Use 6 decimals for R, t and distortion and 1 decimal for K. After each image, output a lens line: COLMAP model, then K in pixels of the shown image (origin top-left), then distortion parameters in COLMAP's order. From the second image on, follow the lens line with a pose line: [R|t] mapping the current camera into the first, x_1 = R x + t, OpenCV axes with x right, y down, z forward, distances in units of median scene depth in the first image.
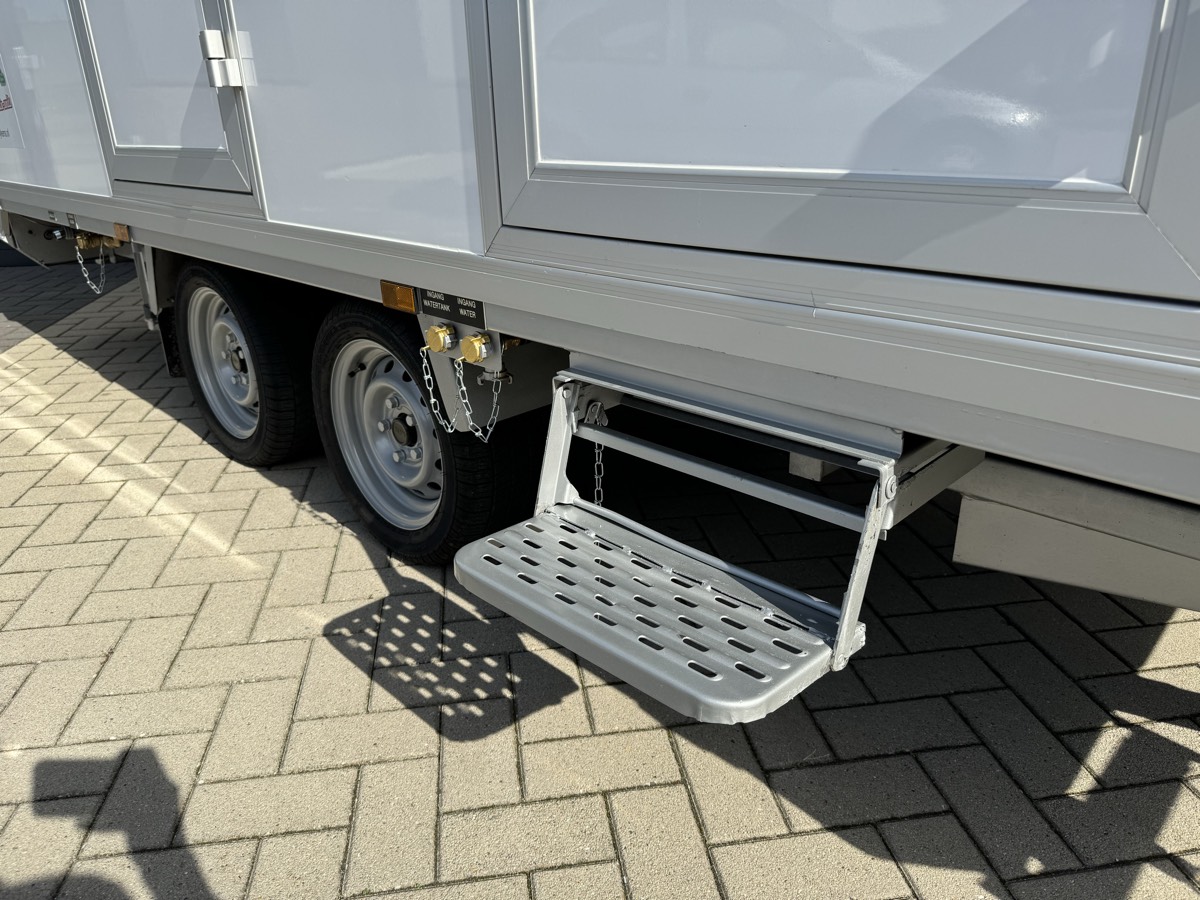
lens RADIAL K [[843.4, 0, 600.0], [0, 843.4, 450.0], [0, 0, 1]] dist [0.113789, -0.162854]
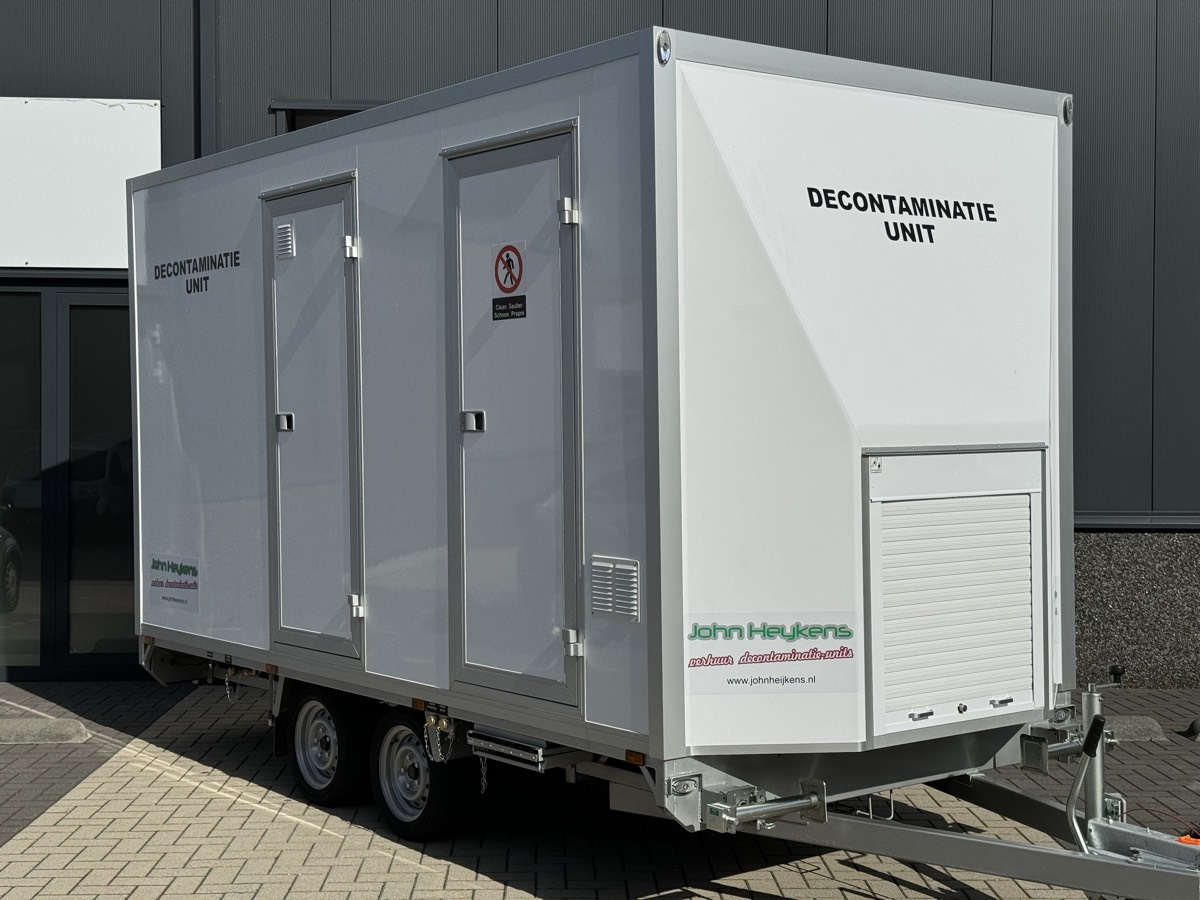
lens RADIAL K [[1680.9, 0, 600.0], [0, 1680.9, 450.0], [0, 0, 1]] dist [-0.000434, -0.023615]
pose [[0.992071, 0.022174, -0.123705, 0.874738], [-0.064937, 0.933179, -0.353497, 0.820094], [0.107601, 0.358727, 0.927220, -3.735843]]
